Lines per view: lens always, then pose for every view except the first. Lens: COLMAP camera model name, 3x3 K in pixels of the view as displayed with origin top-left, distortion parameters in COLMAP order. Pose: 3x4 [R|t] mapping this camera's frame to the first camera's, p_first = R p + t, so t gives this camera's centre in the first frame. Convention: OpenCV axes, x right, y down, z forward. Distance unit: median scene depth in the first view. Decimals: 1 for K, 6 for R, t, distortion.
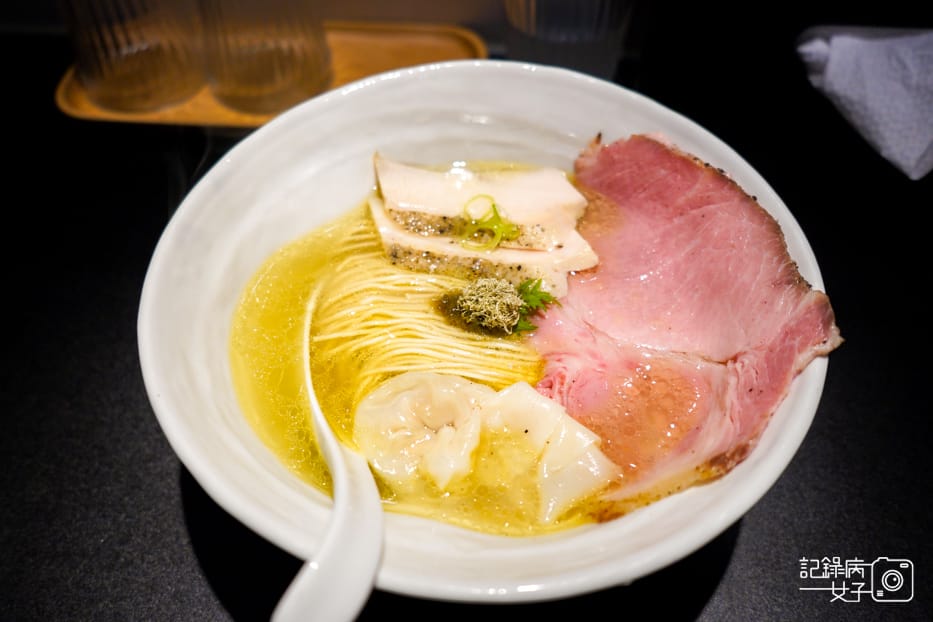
lens RADIAL K [[828.9, 0, 422.0], [0, 828.9, 306.5], [0, 0, 1]] dist [-0.060186, 0.003832]
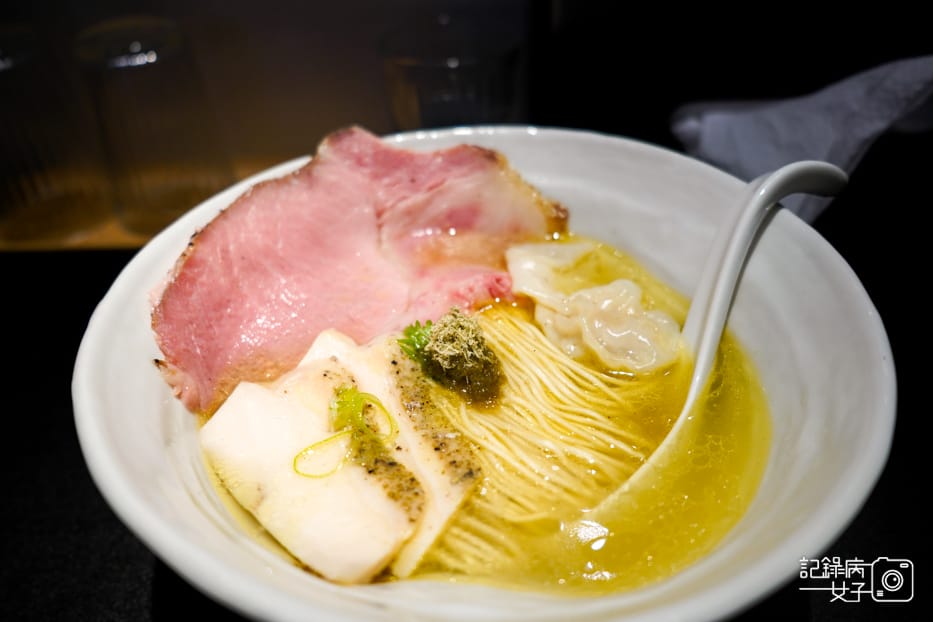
lens RADIAL K [[730.7, 0, 479.7], [0, 730.7, 313.3], [0, 0, 1]] dist [0.004509, 0.000805]
pose [[-0.690093, -0.399220, 0.603652, -0.380434], [0.599376, 0.152205, 0.785864, -0.601341], [-0.405611, 0.904133, 0.134247, 0.842419]]
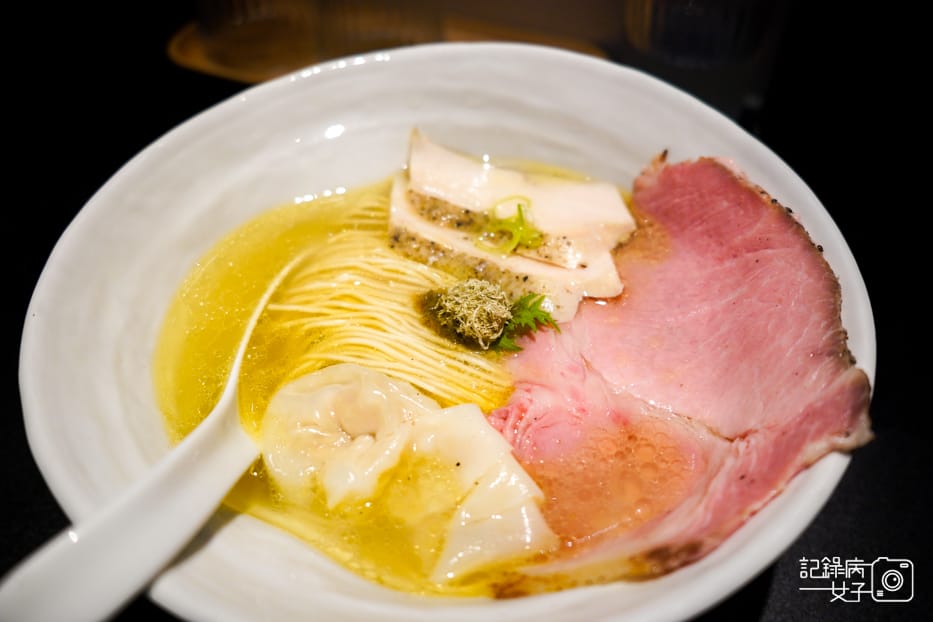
lens RADIAL K [[813.1, 0, 498.0], [0, 813.1, 286.3], [0, 0, 1]] dist [-0.055429, -0.000628]
pose [[0.969181, 0.205755, -0.135476, 0.209453], [-0.217303, 0.973088, -0.076677, 0.031066], [0.116053, 0.103753, 0.987809, 0.187655]]
